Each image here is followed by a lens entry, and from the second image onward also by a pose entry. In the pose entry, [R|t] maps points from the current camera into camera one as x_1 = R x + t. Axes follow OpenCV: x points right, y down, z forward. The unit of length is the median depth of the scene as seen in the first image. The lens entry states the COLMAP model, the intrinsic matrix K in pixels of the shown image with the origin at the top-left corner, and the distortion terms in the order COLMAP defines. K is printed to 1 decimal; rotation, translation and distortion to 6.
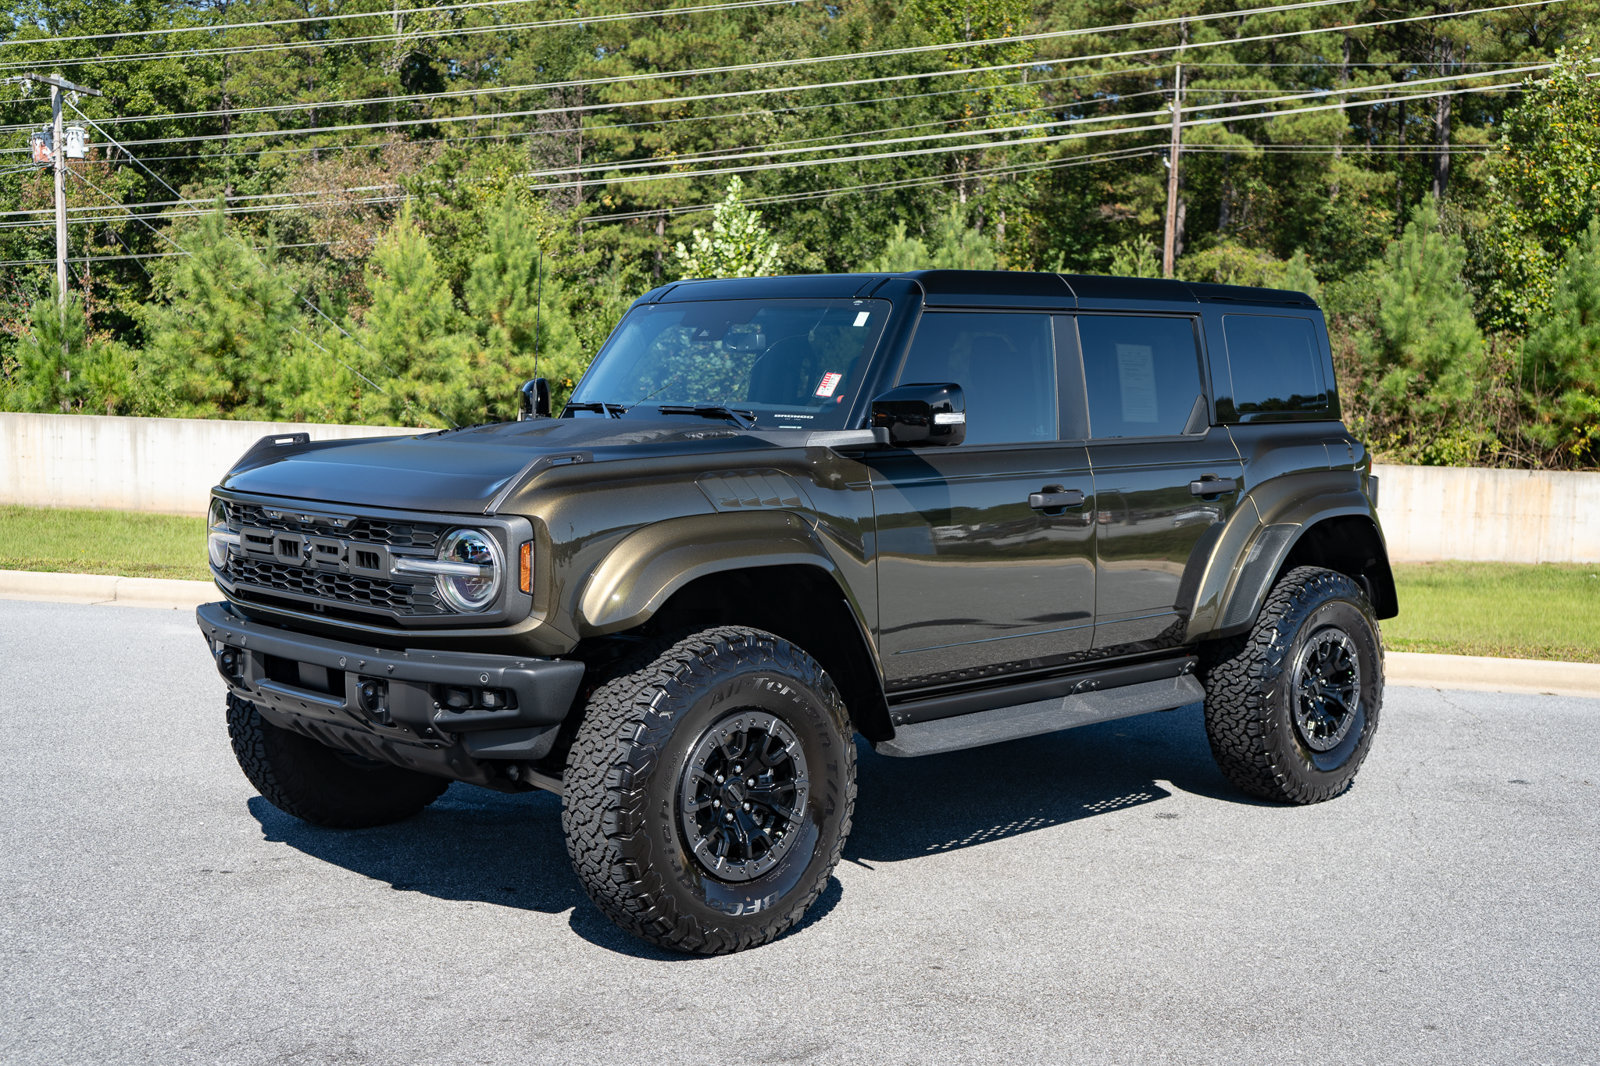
lens RADIAL K [[2059.7, 0, 799.6], [0, 2059.7, 533.7], [0, 0, 1]] dist [0.018443, 0.060832]
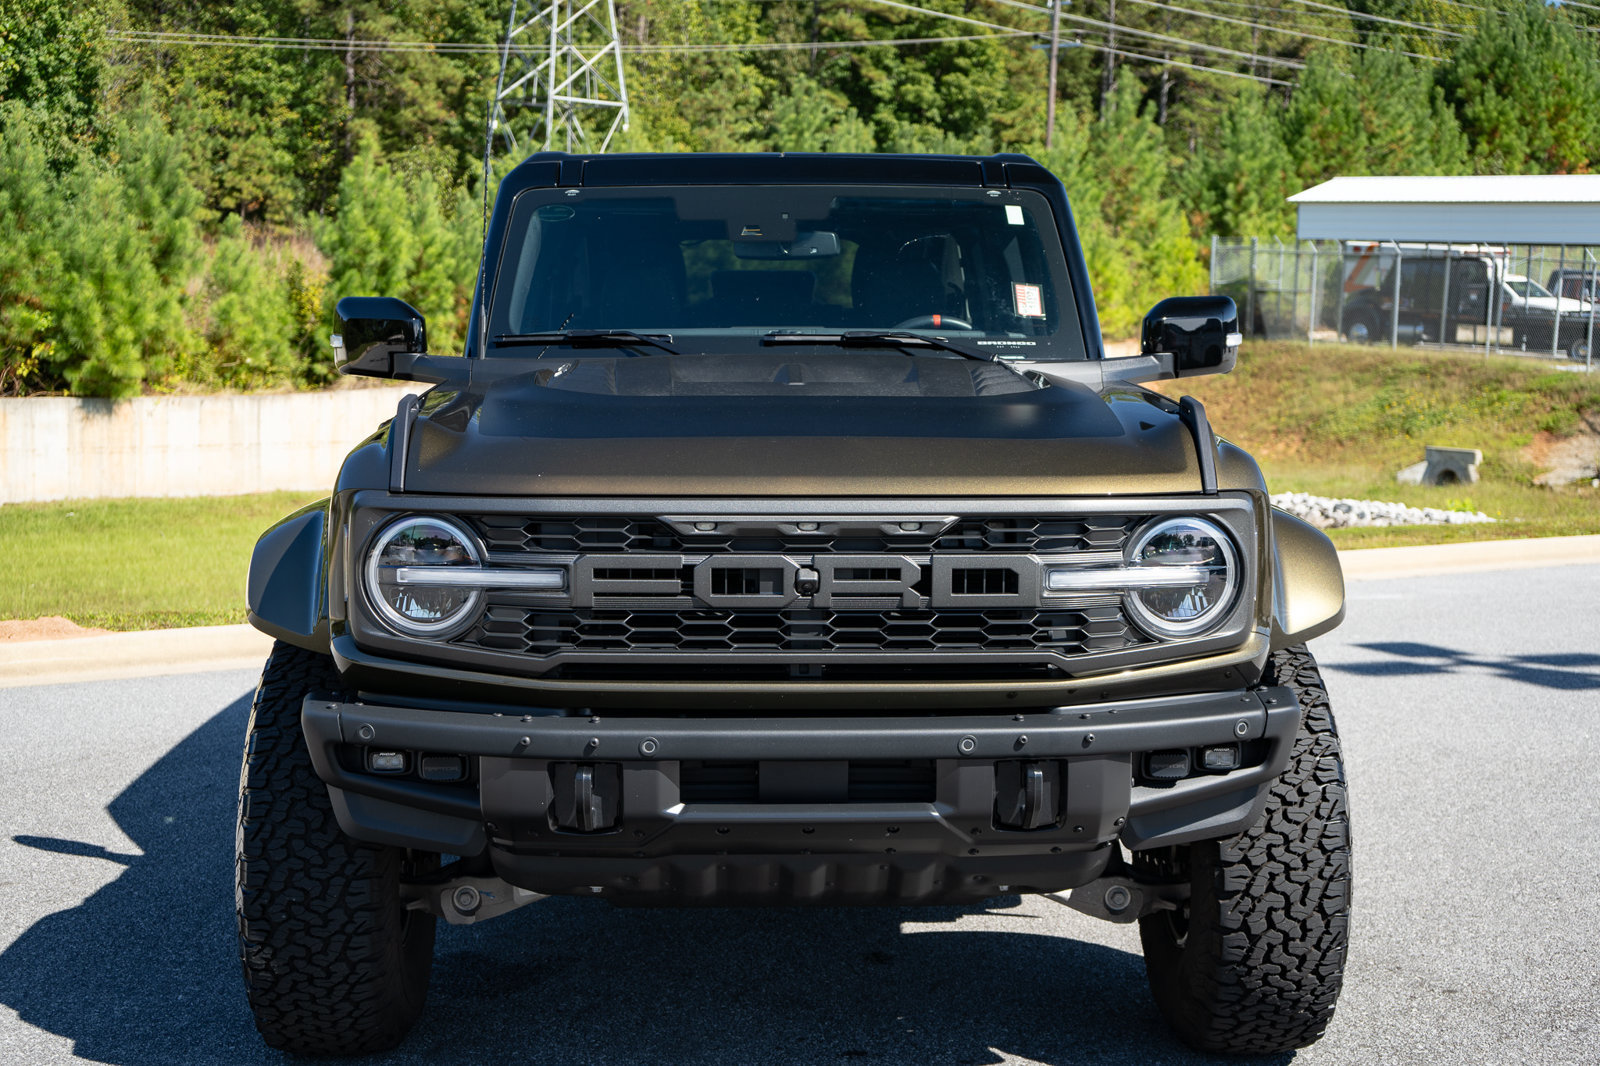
lens RADIAL K [[2289.2, 0, 861.5], [0, 2289.2, 532.5], [0, 0, 1]] dist [0.013030, 0.058111]
pose [[0.640400, -0.091435, 0.762579, -0.084806], [0.068458, 0.995732, 0.061900, -0.005366], [-0.764984, 0.012564, 0.643926, 0.061958]]
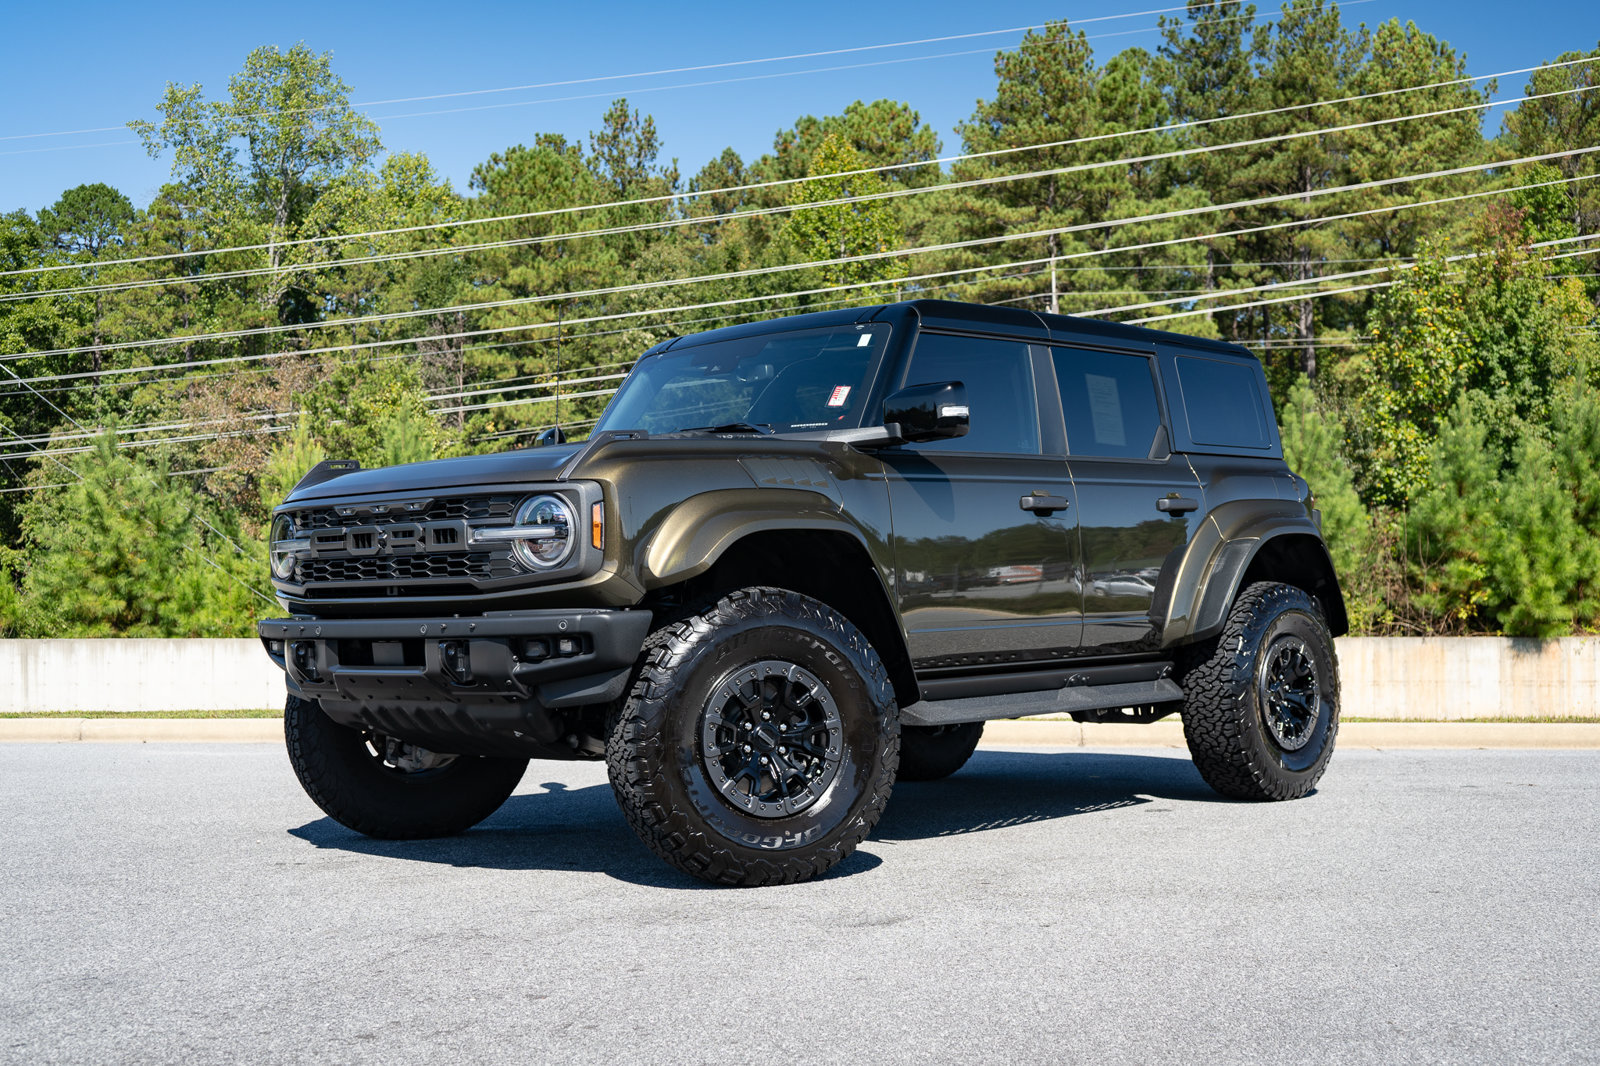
lens RADIAL K [[2107.7, 0, 800.9], [0, 2107.7, 530.3], [0, 0, 1]] dist [0.025855, 0.046733]
pose [[0.997394, -0.034428, 0.063403, -0.010274], [0.041817, 0.991993, -0.119167, 0.016518], [-0.058793, 0.121508, 0.990848, -0.013928]]
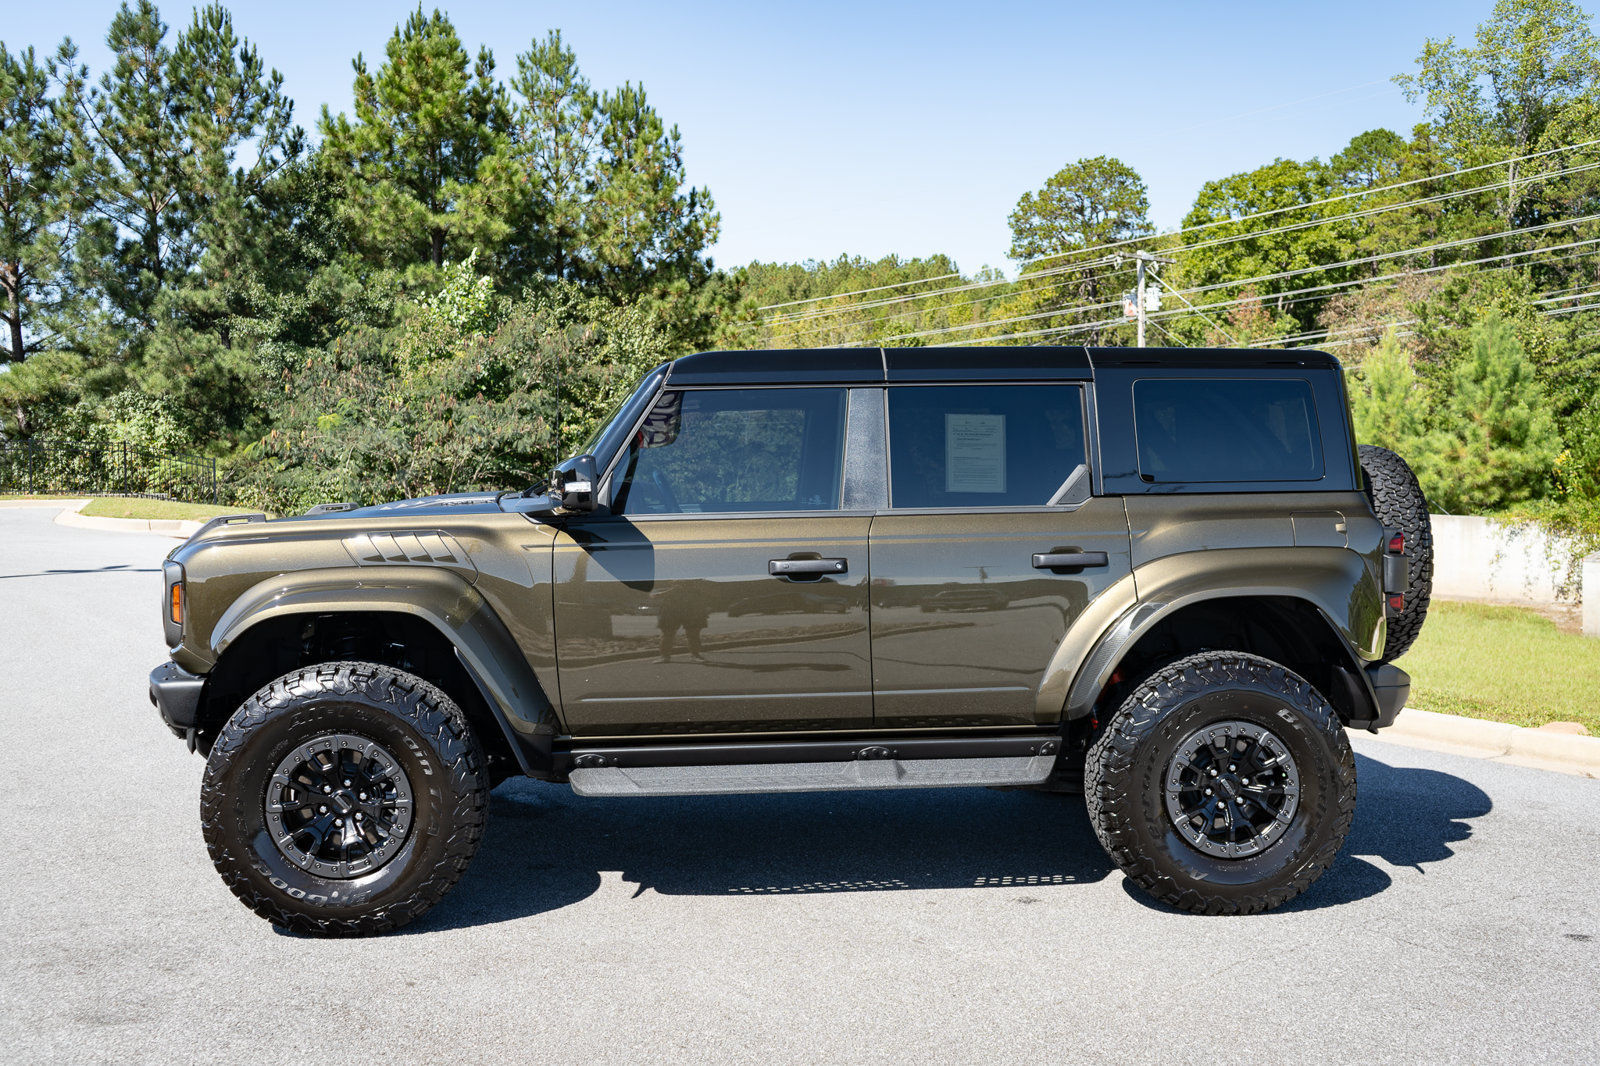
lens RADIAL K [[1575.6, 0, 800.8], [0, 1575.6, 504.6], [0, 0, 1]] dist [0.013193, 0.027738]
pose [[0.767925, -0.000611, -0.640539, 0.082824], [-0.036502, 0.998333, -0.044714, -0.001721], [0.639499, 0.057718, 0.766623, 0.051477]]
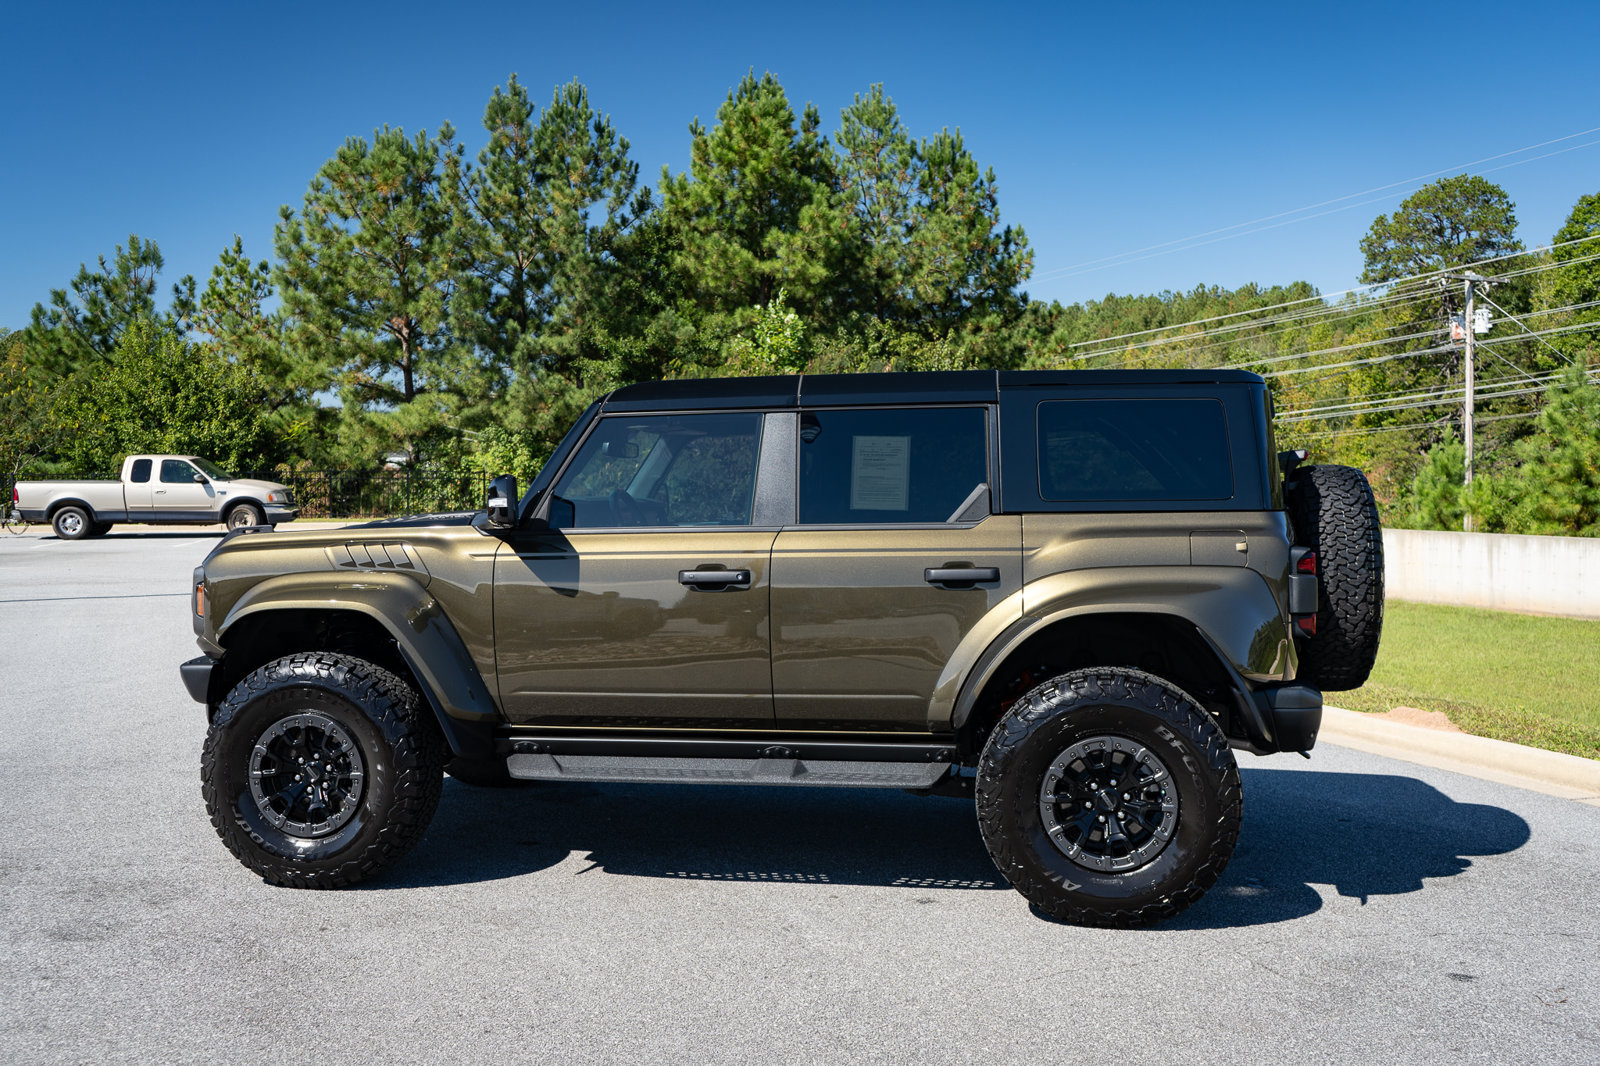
lens RADIAL K [[1512.1, 0, 797.4], [0, 1512.1, 506.4], [0, 0, 1]] dist [0.005281, 0.012896]
pose [[0.582664, -0.008680, -0.812667, 0.108262], [-0.054654, 0.997261, -0.049837, -0.002283], [0.810874, 0.073453, 0.580593, 0.073306]]
